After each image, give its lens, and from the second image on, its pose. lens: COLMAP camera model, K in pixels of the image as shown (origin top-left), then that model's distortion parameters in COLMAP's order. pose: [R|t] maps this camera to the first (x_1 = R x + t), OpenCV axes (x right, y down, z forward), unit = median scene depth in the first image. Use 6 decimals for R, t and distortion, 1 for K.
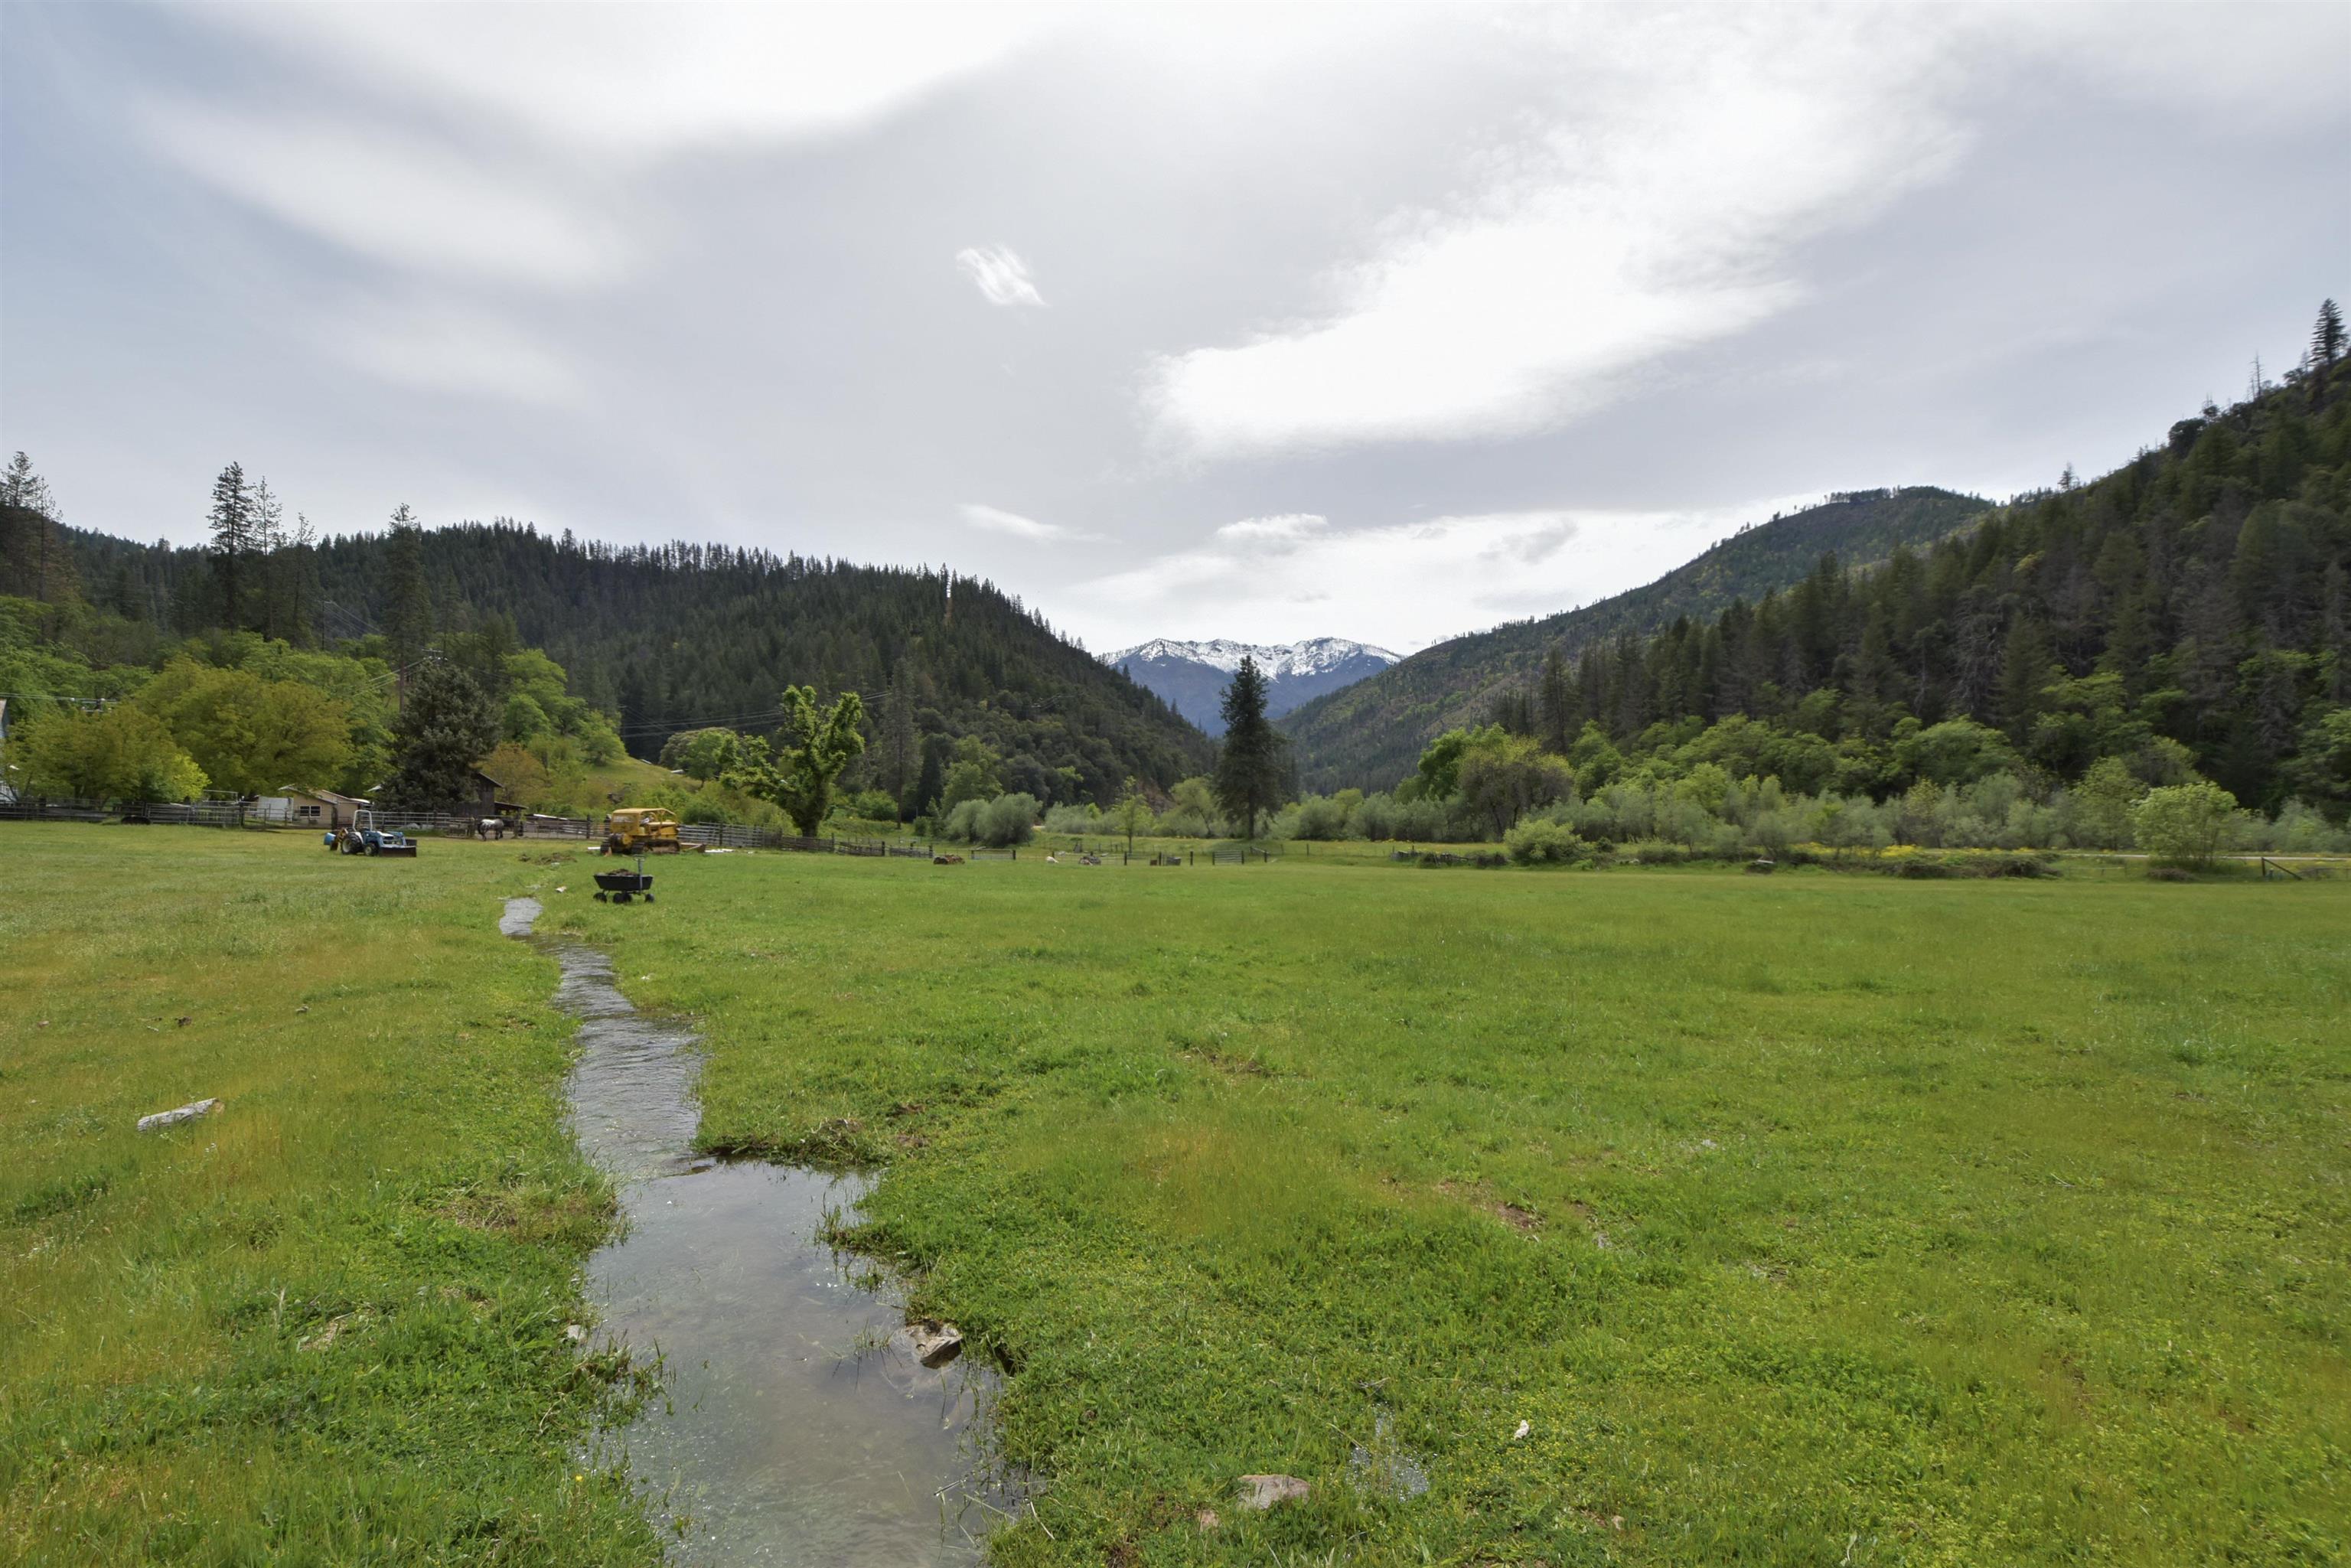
lens RADIAL K [[1038.9, 0, 1171.6], [0, 1038.9, 785.9], [0, 0, 1]] dist [0.001554, -0.000564]
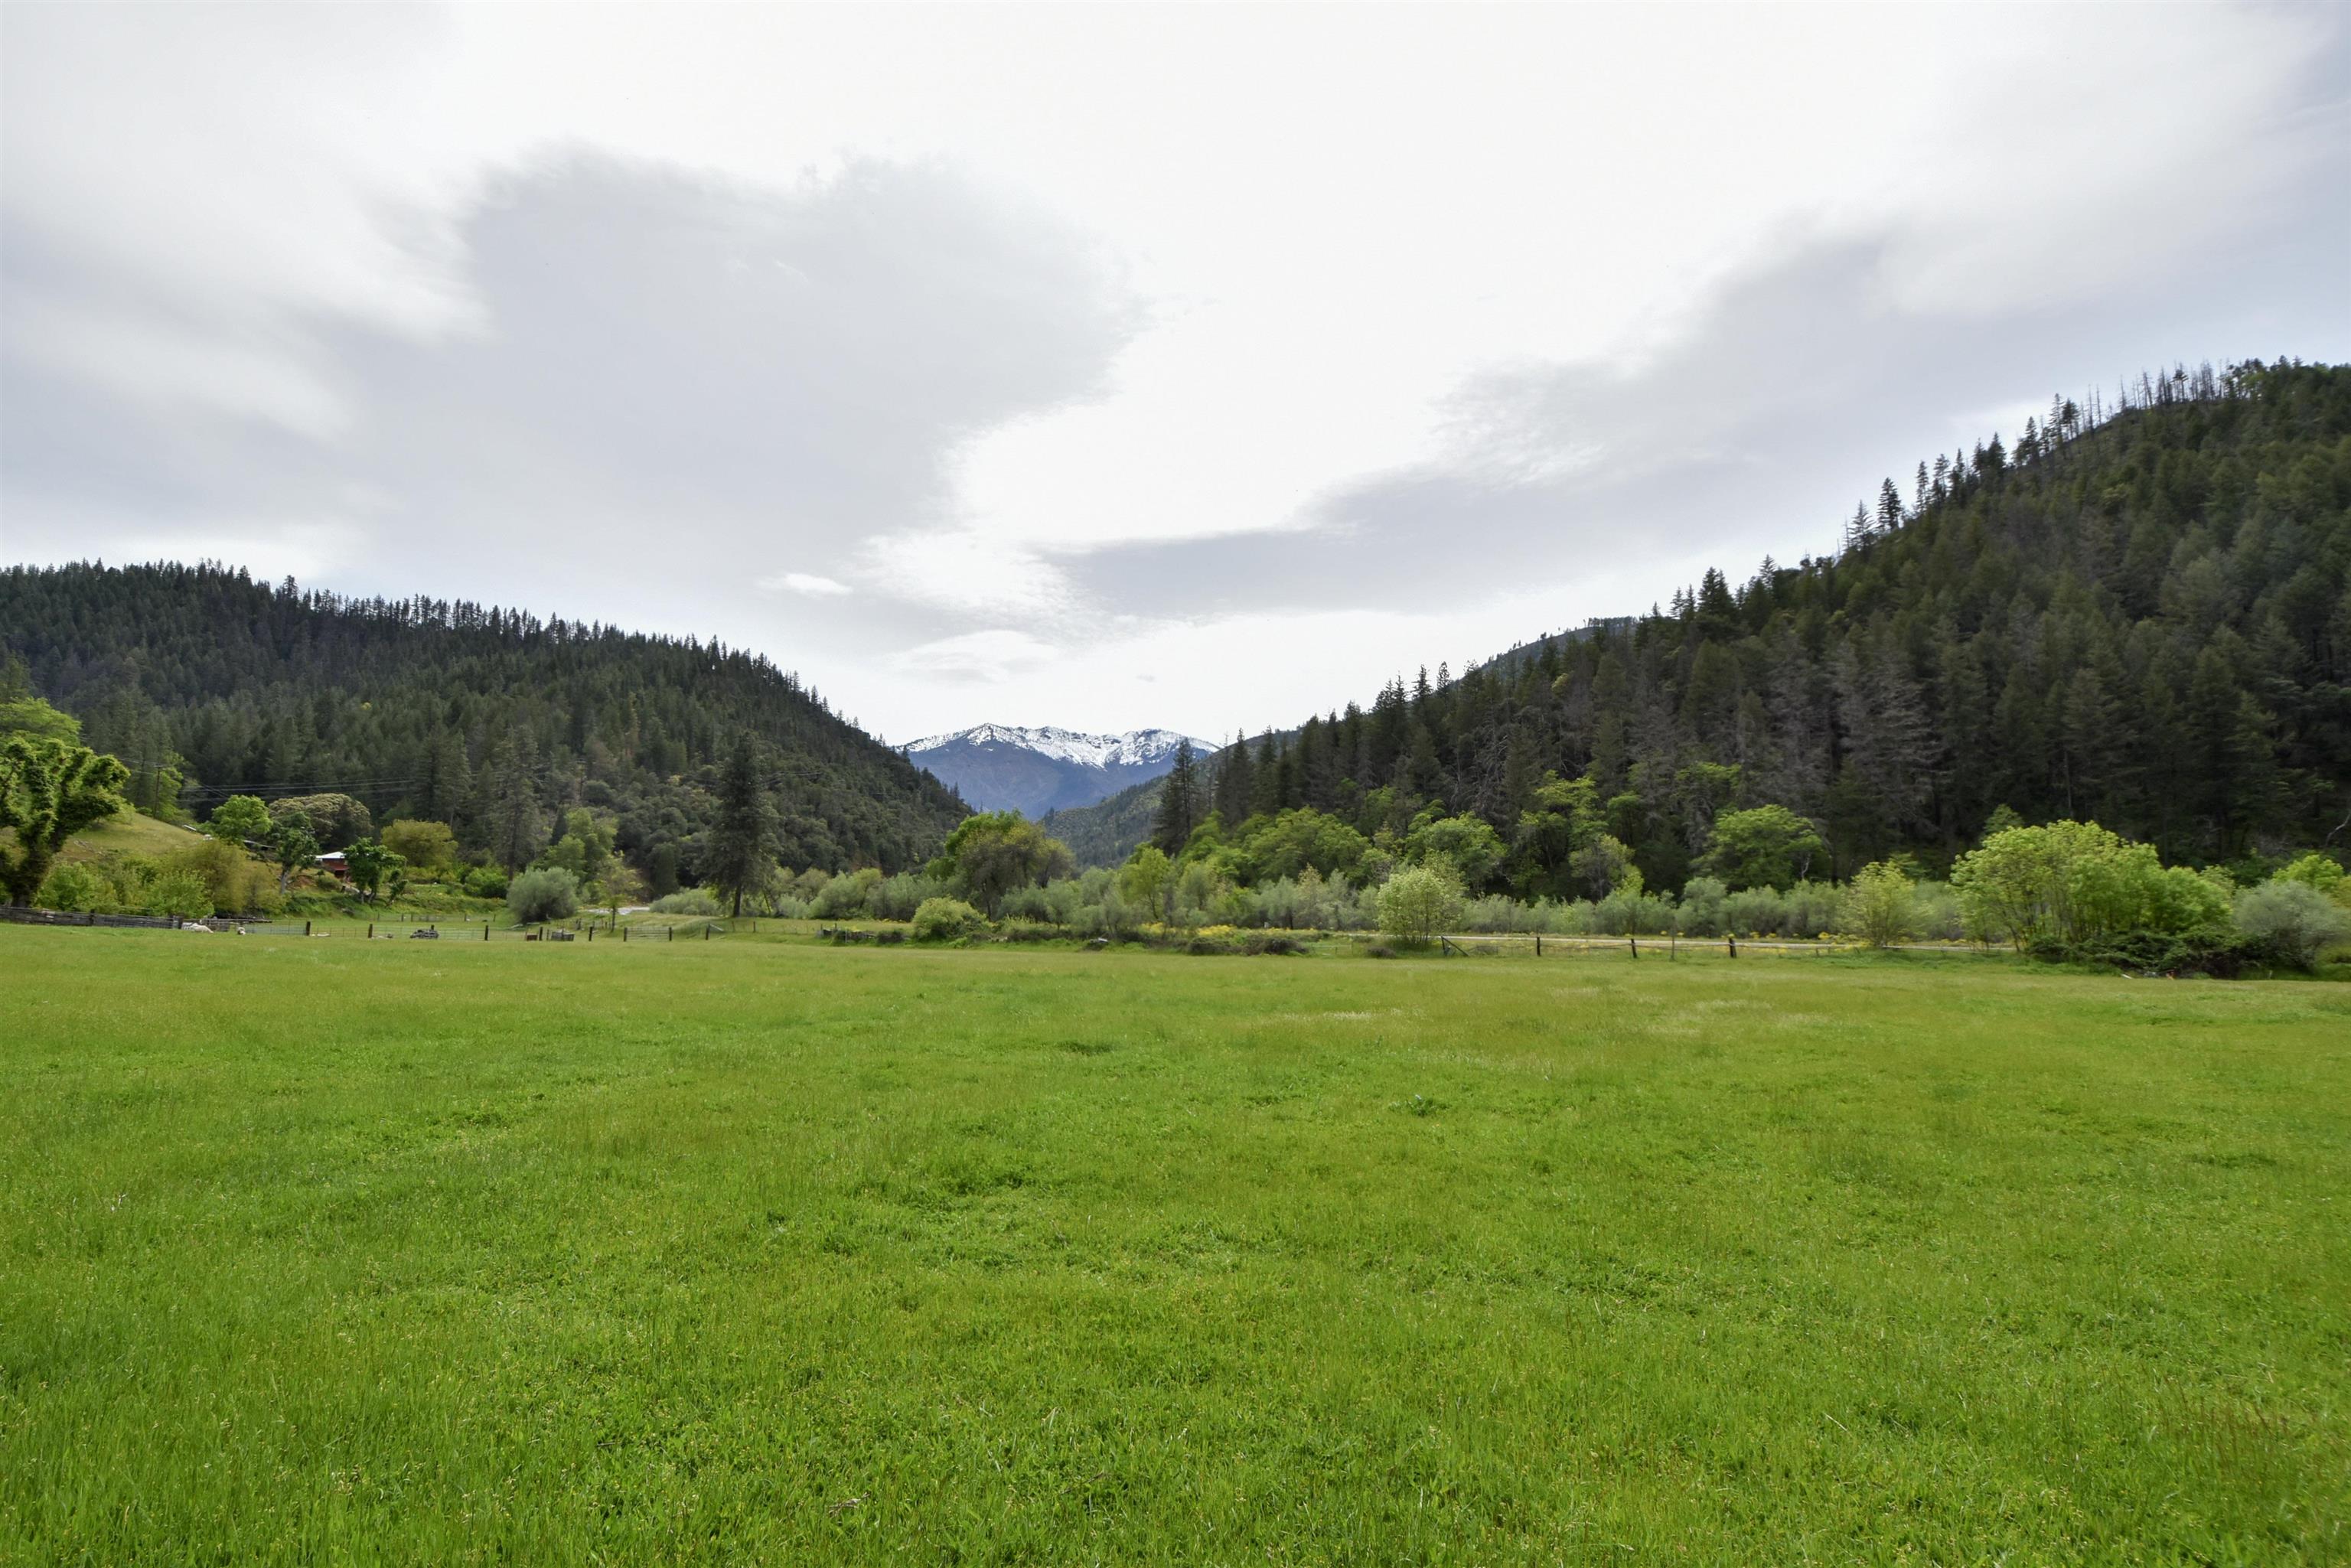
lens RADIAL K [[1038.9, 0, 1176.9], [0, 1038.9, 787.6], [0, 0, 1]] dist [0.001554, -0.000564]
pose [[0.986438, 0.030693, 0.161237, 0.047020], [-0.017208, 0.996285, -0.084375, 0.000714], [-0.163228, 0.080456, 0.983302, -0.005514]]
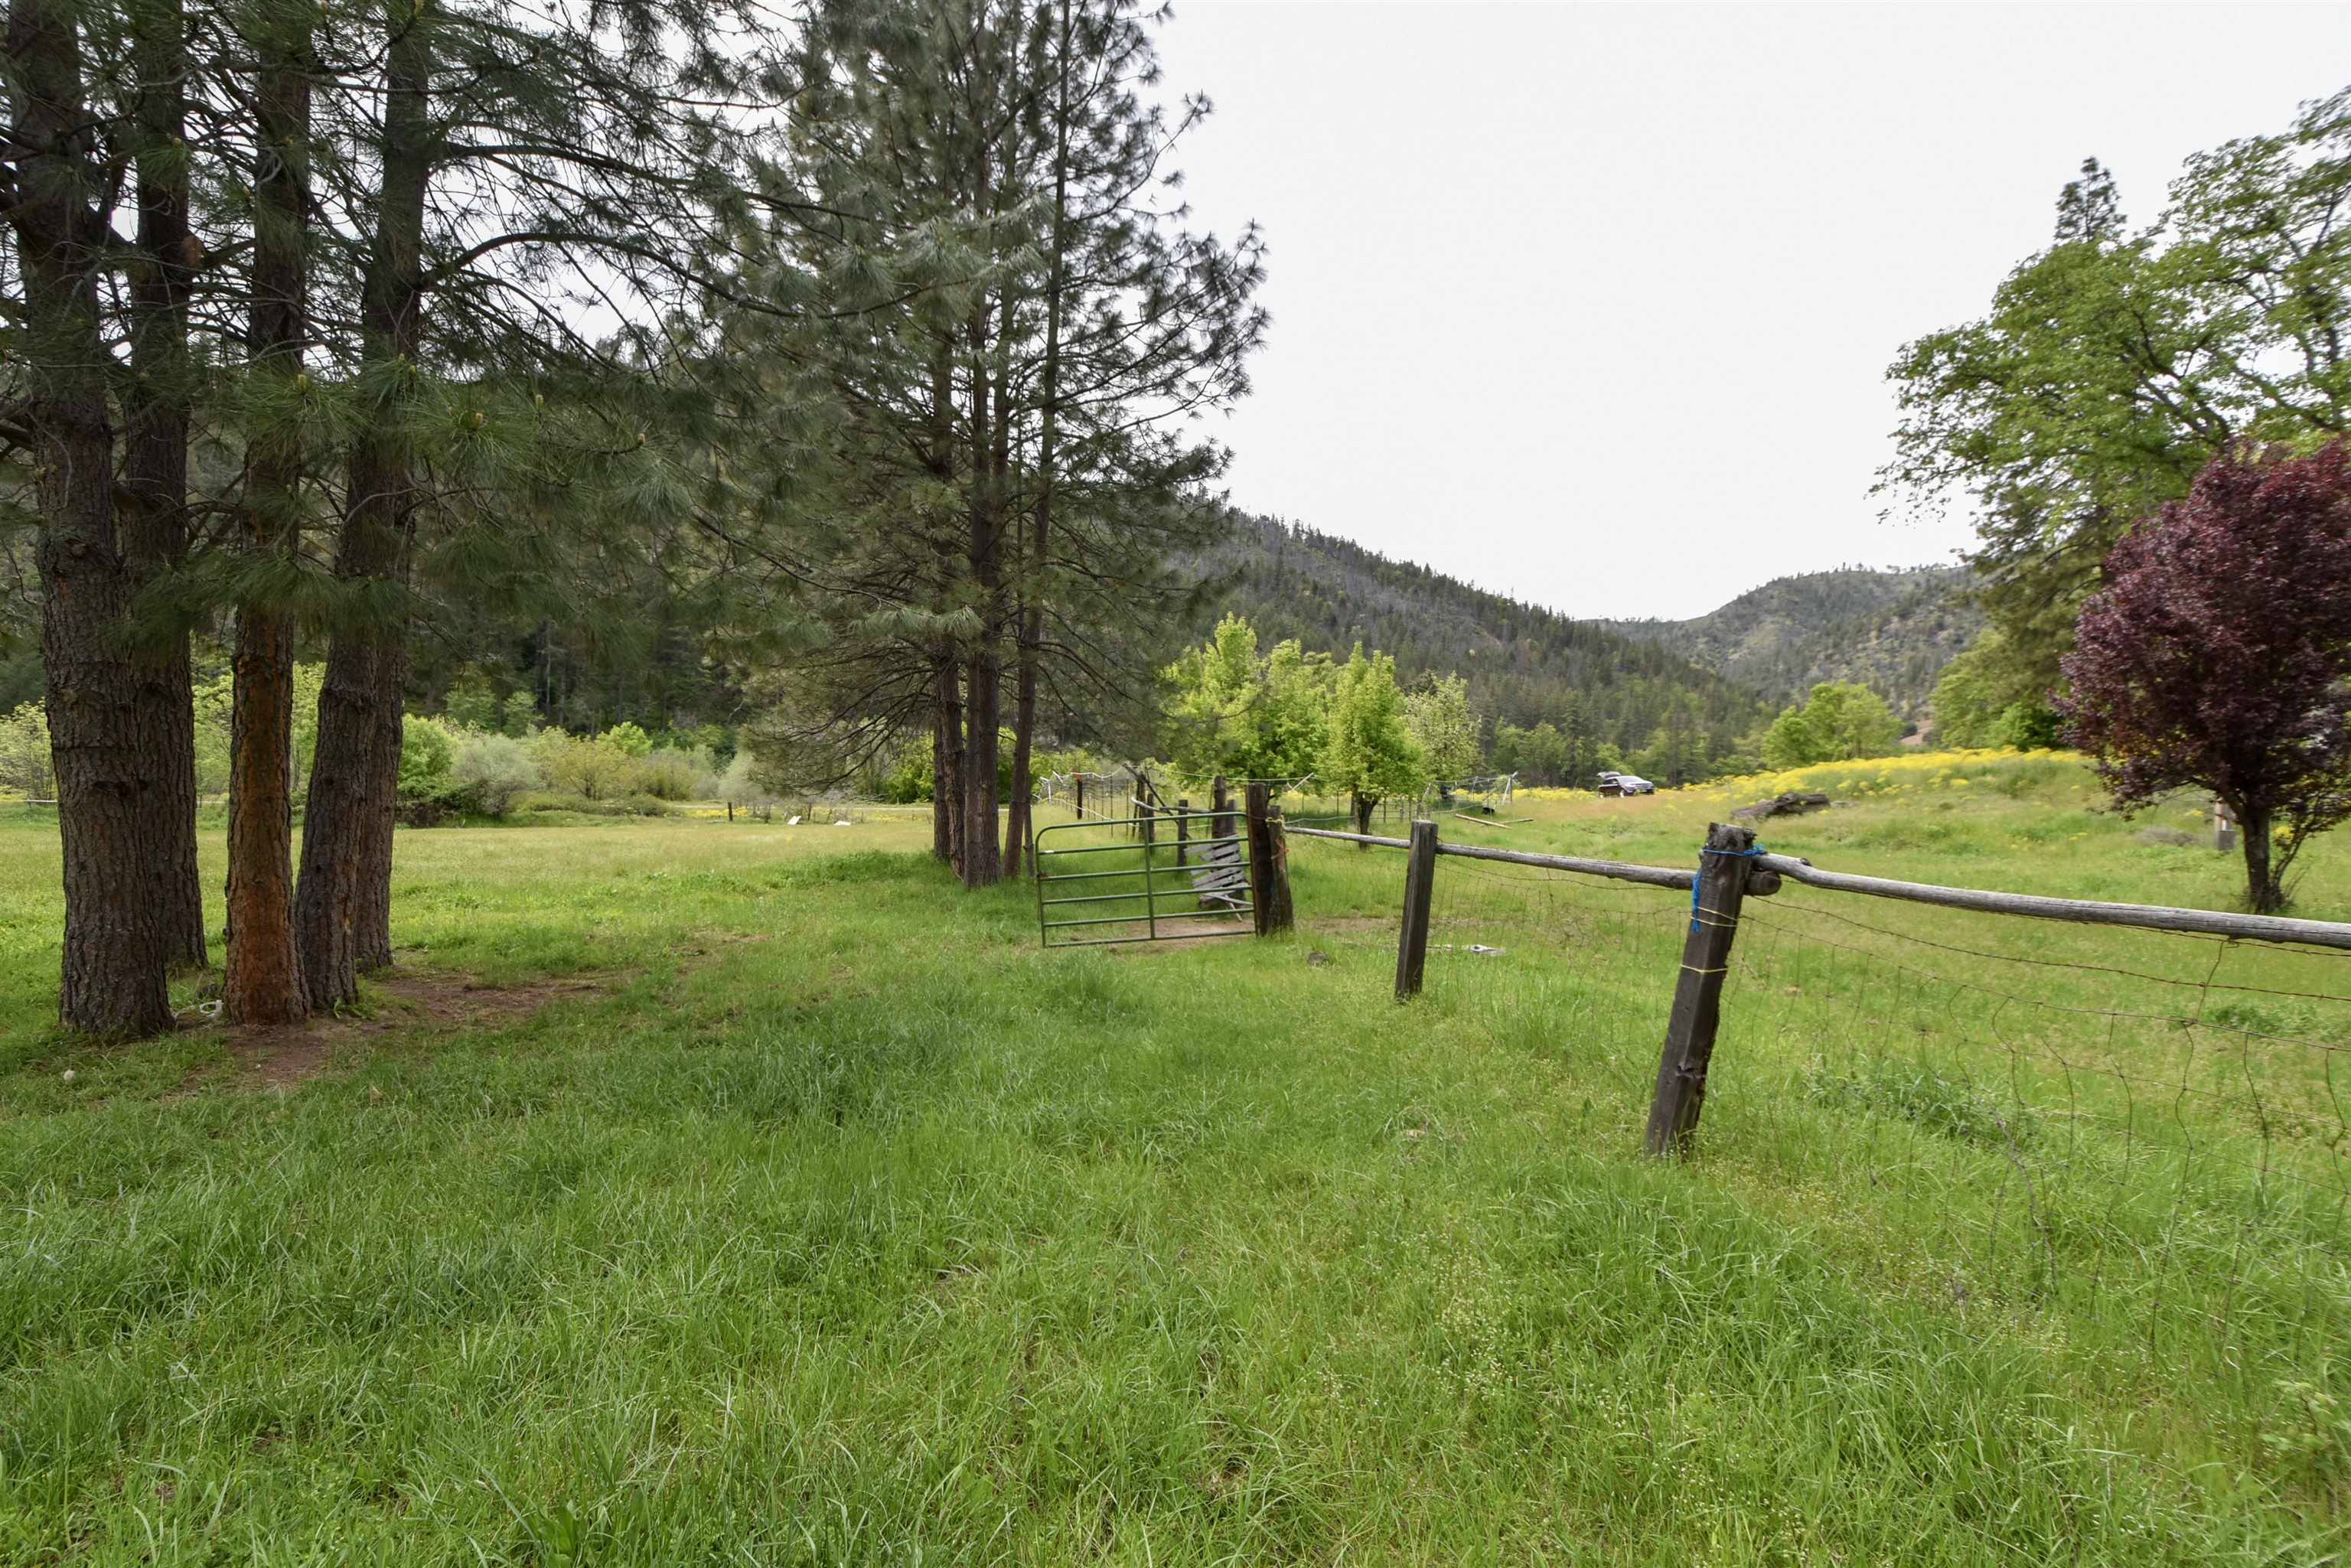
lens RADIAL K [[1038.9, 0, 1166.0], [0, 1038.9, 780.6], [0, 0, 1]] dist [0.001554, -0.000564]
pose [[0.259417, 0.020678, 0.965544, 0.099004], [-0.054428, 0.998495, -0.006760, 0.001166], [-0.964230, -0.050799, 0.260152, -0.021076]]
